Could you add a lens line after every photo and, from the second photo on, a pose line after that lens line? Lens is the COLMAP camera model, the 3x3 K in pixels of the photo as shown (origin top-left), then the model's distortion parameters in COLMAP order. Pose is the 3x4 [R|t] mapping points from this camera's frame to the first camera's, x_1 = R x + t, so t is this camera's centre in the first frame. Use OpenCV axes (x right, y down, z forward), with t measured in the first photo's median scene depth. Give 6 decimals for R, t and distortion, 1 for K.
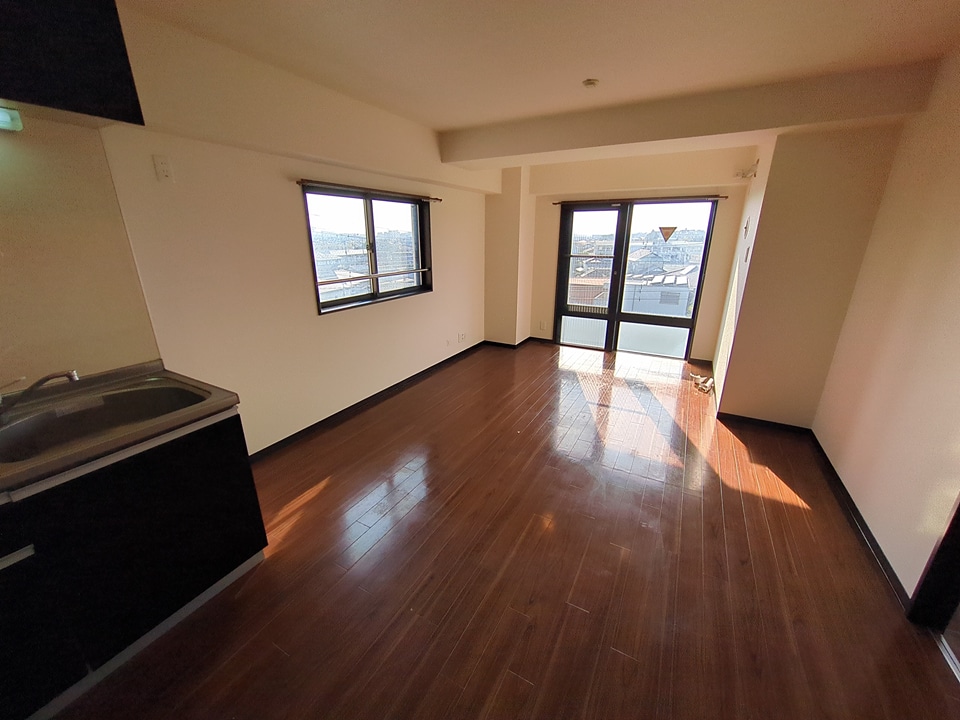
lens RADIAL K [[380.2, 0, 478.5], [0, 380.2, 360.0], [0, 0, 1]] dist [0.000038, -0.000165]
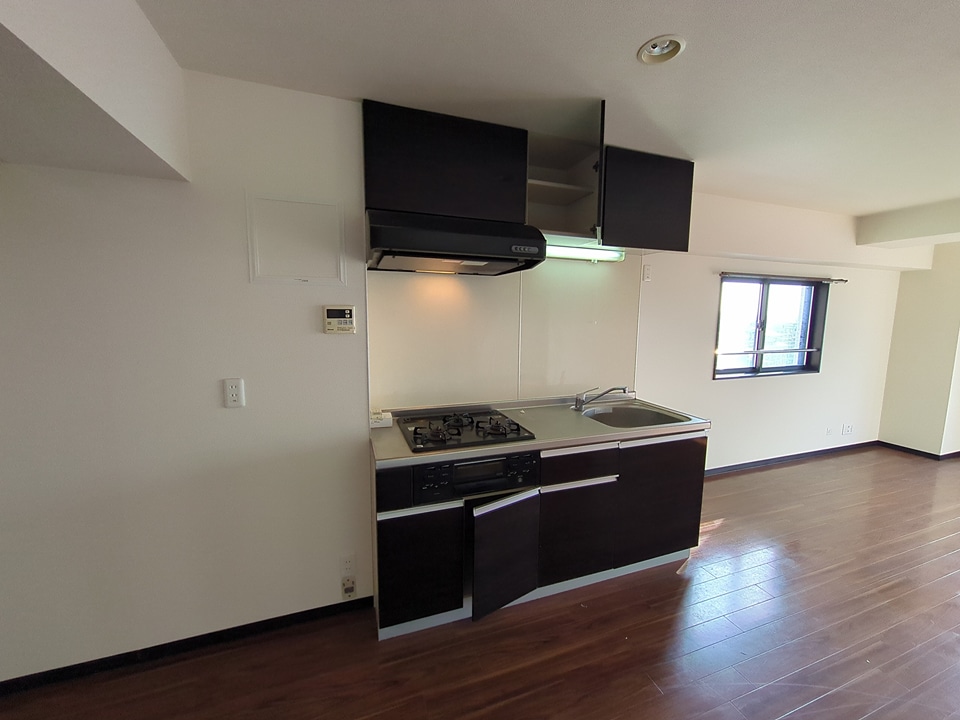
lens RADIAL K [[380.2, 0, 478.9], [0, 380.2, 356.6], [0, 0, 1]] dist [0.000038, -0.000165]
pose [[0.747428, 0.088374, -0.658439, -0.158151], [-0.219499, 0.968303, -0.119202, 0.090931], [0.627034, 0.233622, 0.743134, -0.277631]]
